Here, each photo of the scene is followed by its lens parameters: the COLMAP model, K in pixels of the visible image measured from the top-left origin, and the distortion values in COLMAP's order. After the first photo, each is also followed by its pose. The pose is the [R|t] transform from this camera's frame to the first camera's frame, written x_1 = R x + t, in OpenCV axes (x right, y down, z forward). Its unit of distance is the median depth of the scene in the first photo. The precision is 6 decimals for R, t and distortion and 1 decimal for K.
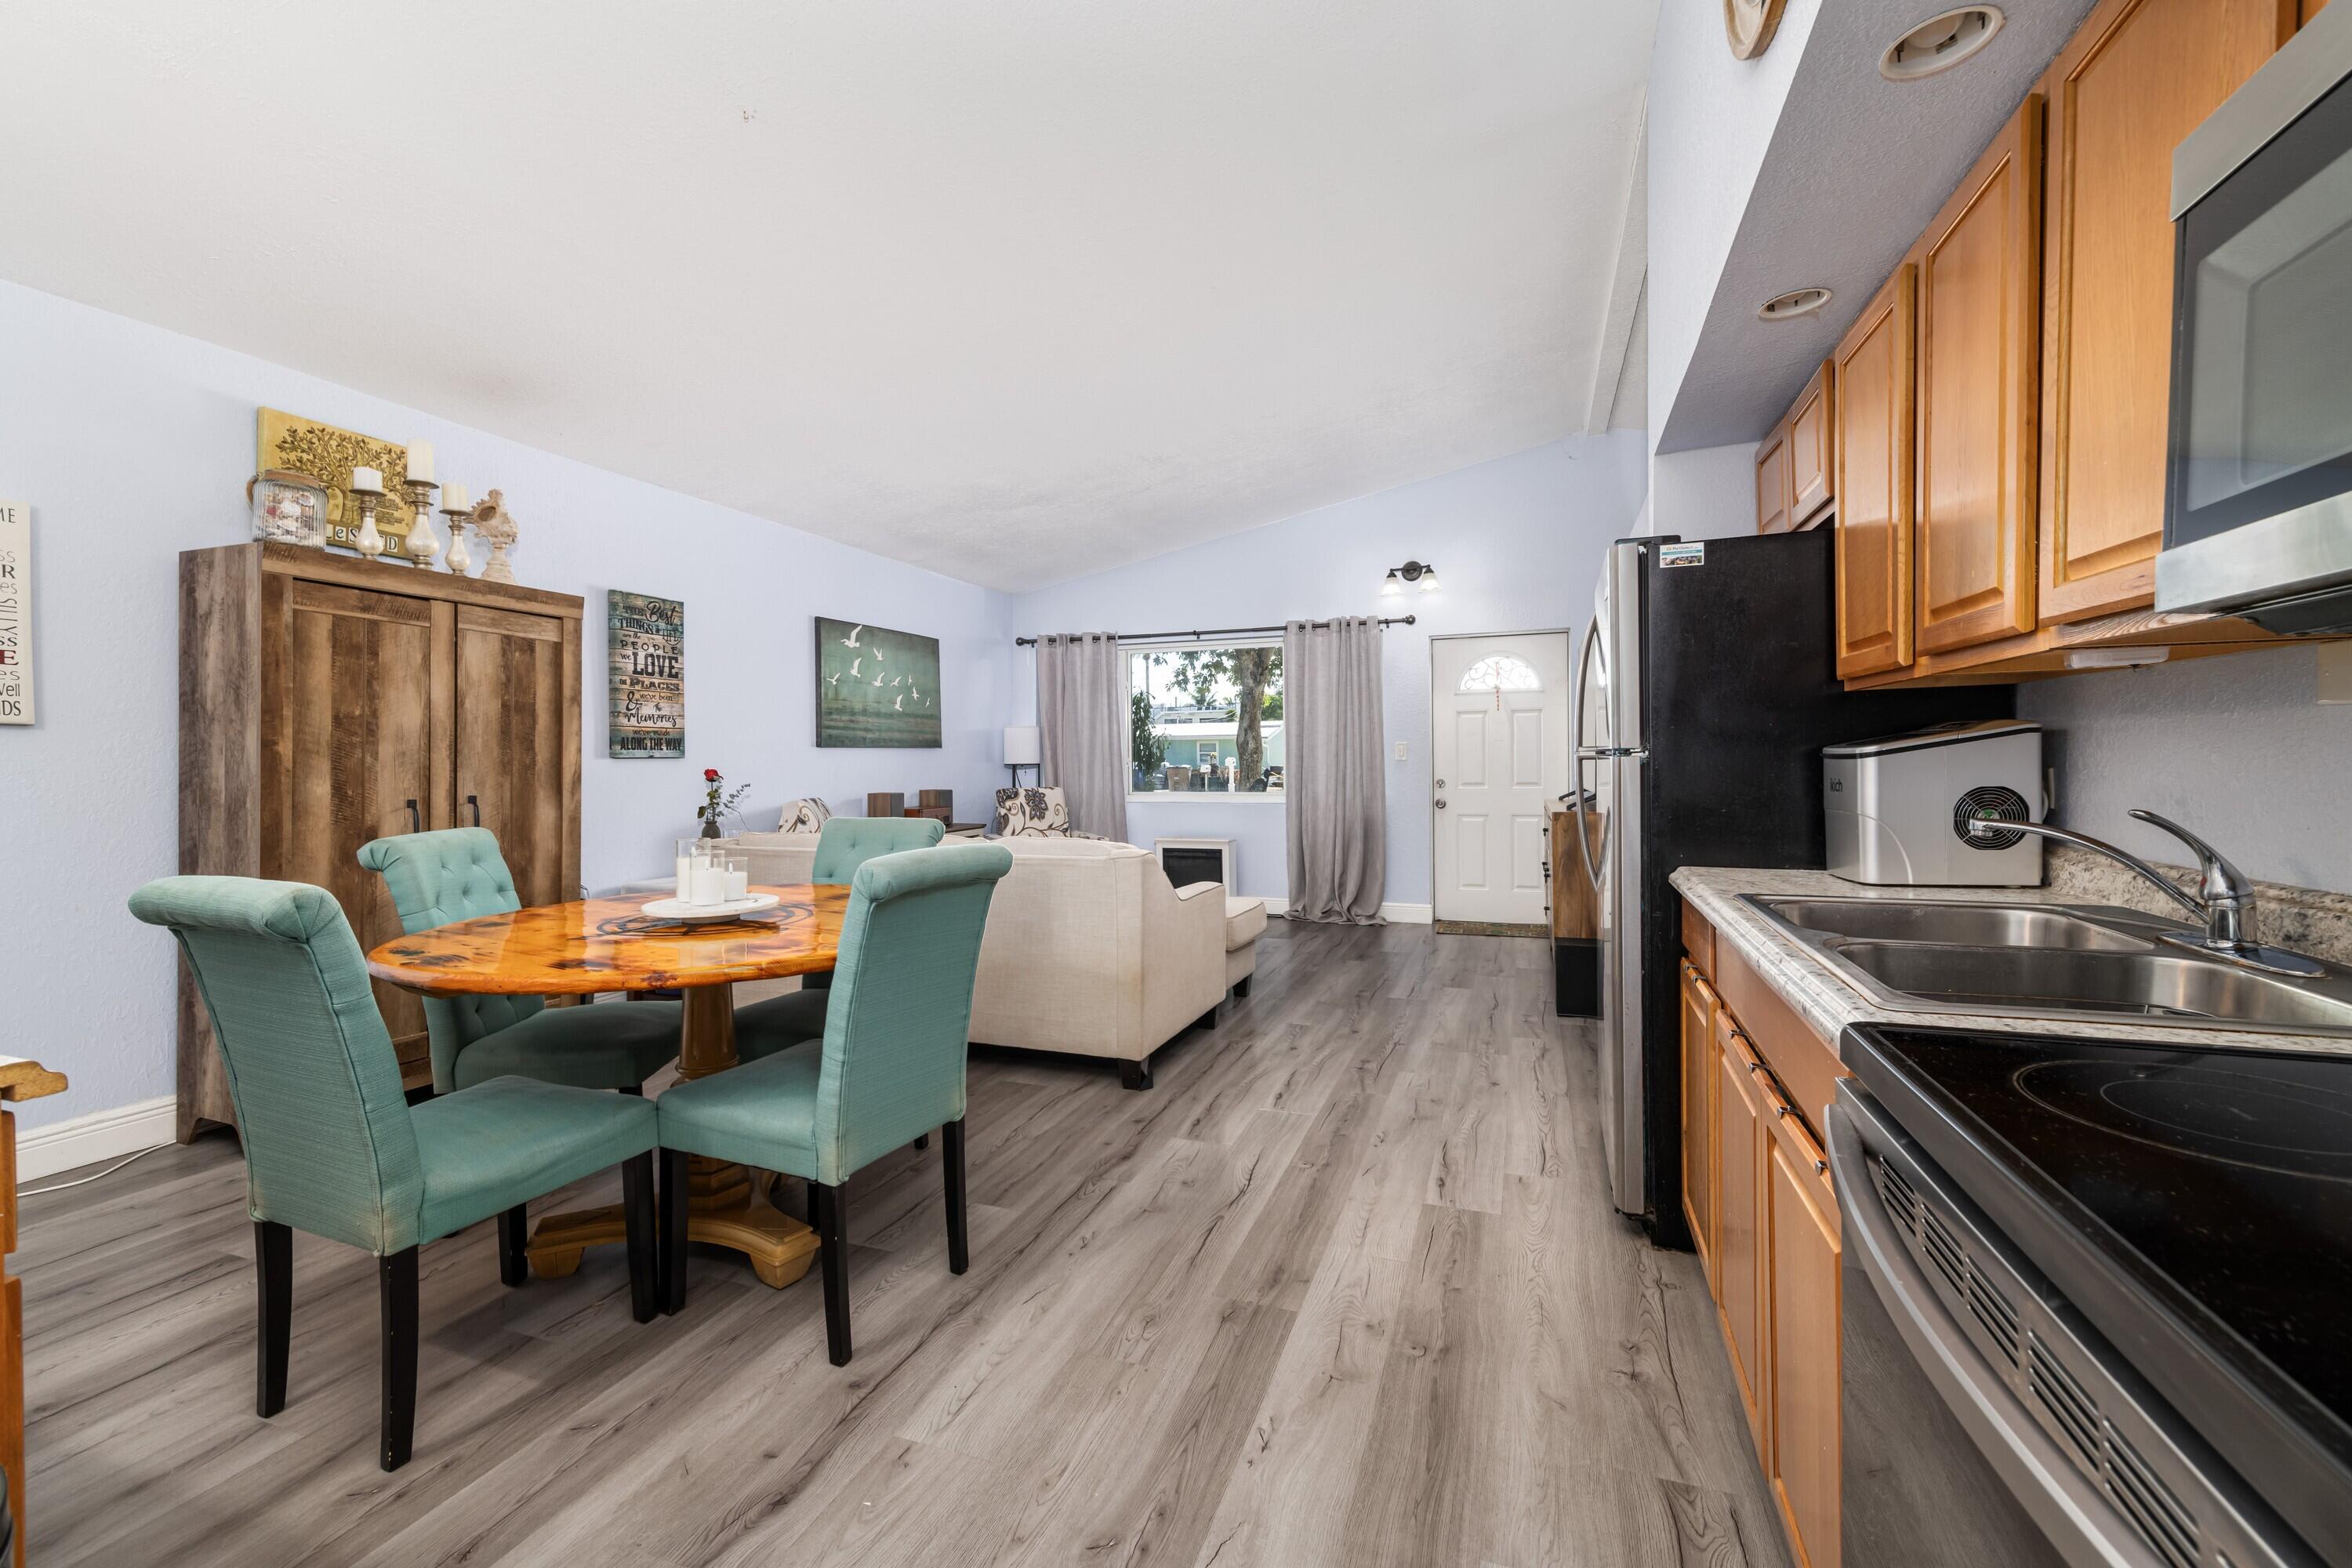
lens RADIAL K [[971.6, 0, 1175.0], [0, 971.6, 766.8], [0, 0, 1]] dist [0.001756, 0.000012]
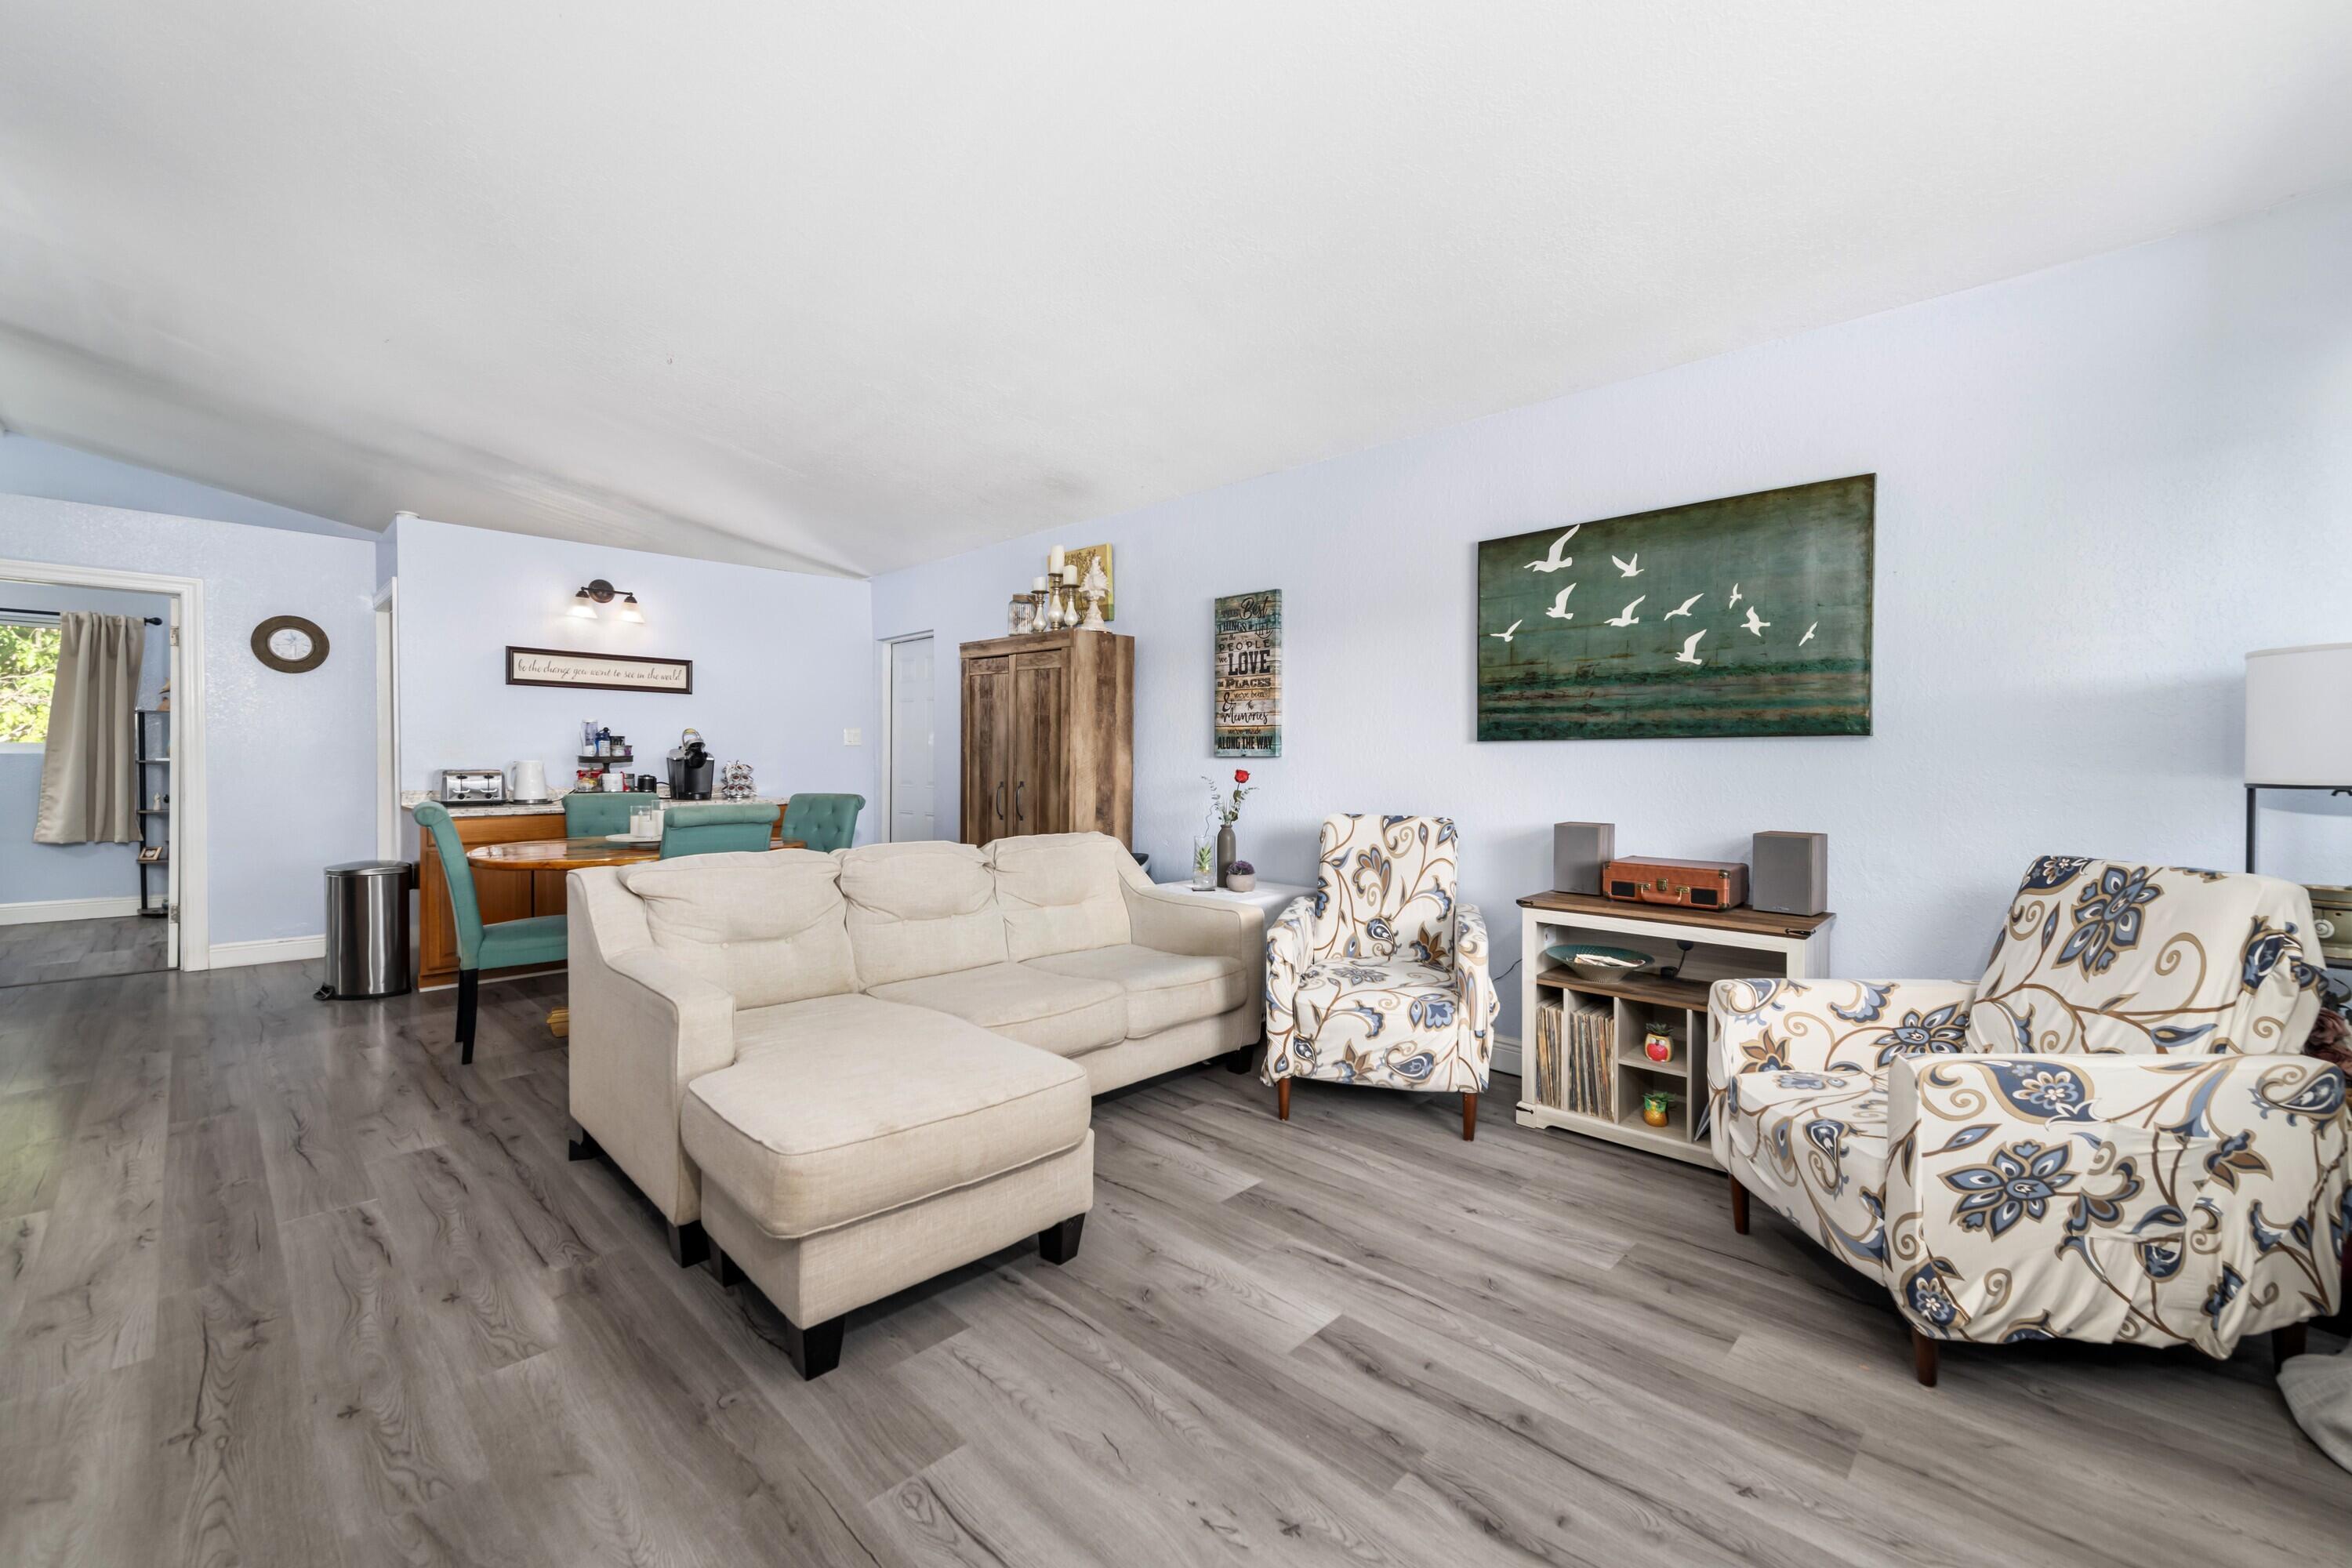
lens RADIAL K [[946.7, 0, 1177.8], [0, 946.7, 766.9], [0, 0, 1]] dist [0.020054, -0.005265]
pose [[-0.408904, 0.010970, -0.912512, 0.271320], [-0.011691, 0.999783, 0.017258, -0.010889], [0.912503, 0.017725, -0.408687, 0.976174]]
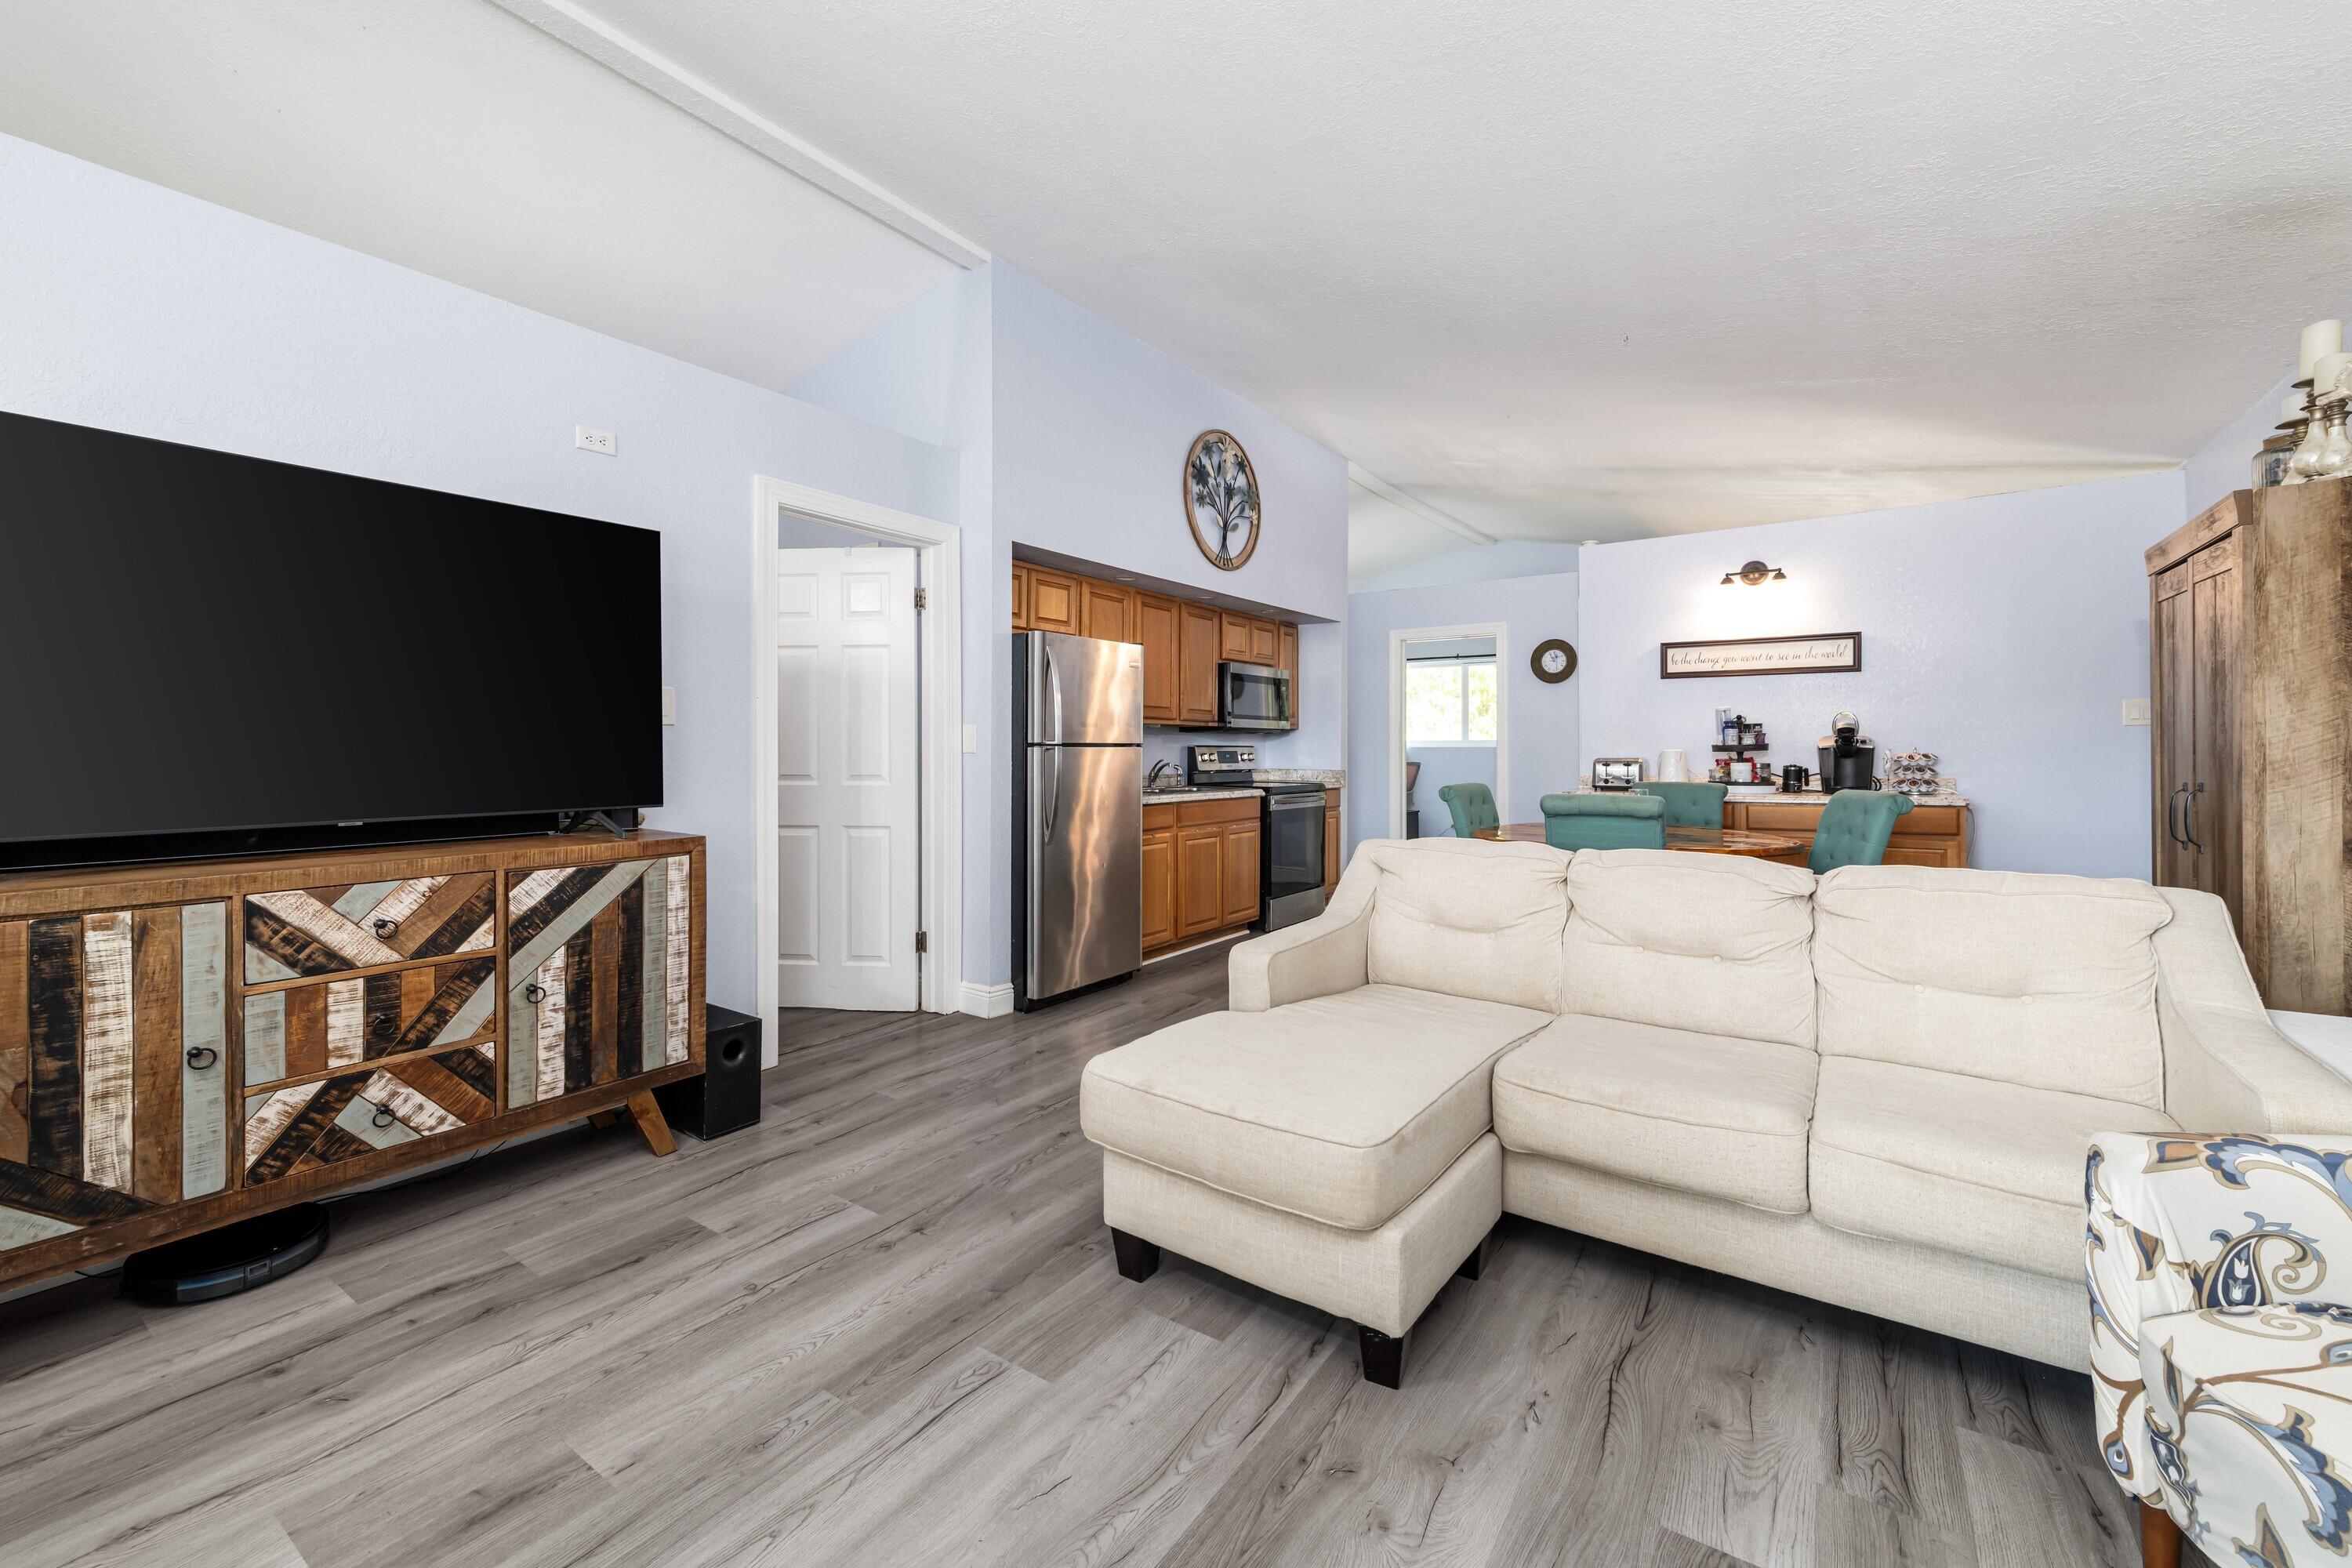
lens RADIAL K [[948.0, 0, 1182.5], [0, 948.0, 752.5], [0, 0, 1]] dist [0.007779, -0.000091]
pose [[-0.968513, 0.008491, 0.248816, -0.048128], [0.011755, 0.999863, 0.011636, -0.008259], [-0.248684, 0.014194, -0.968481, 1.077126]]
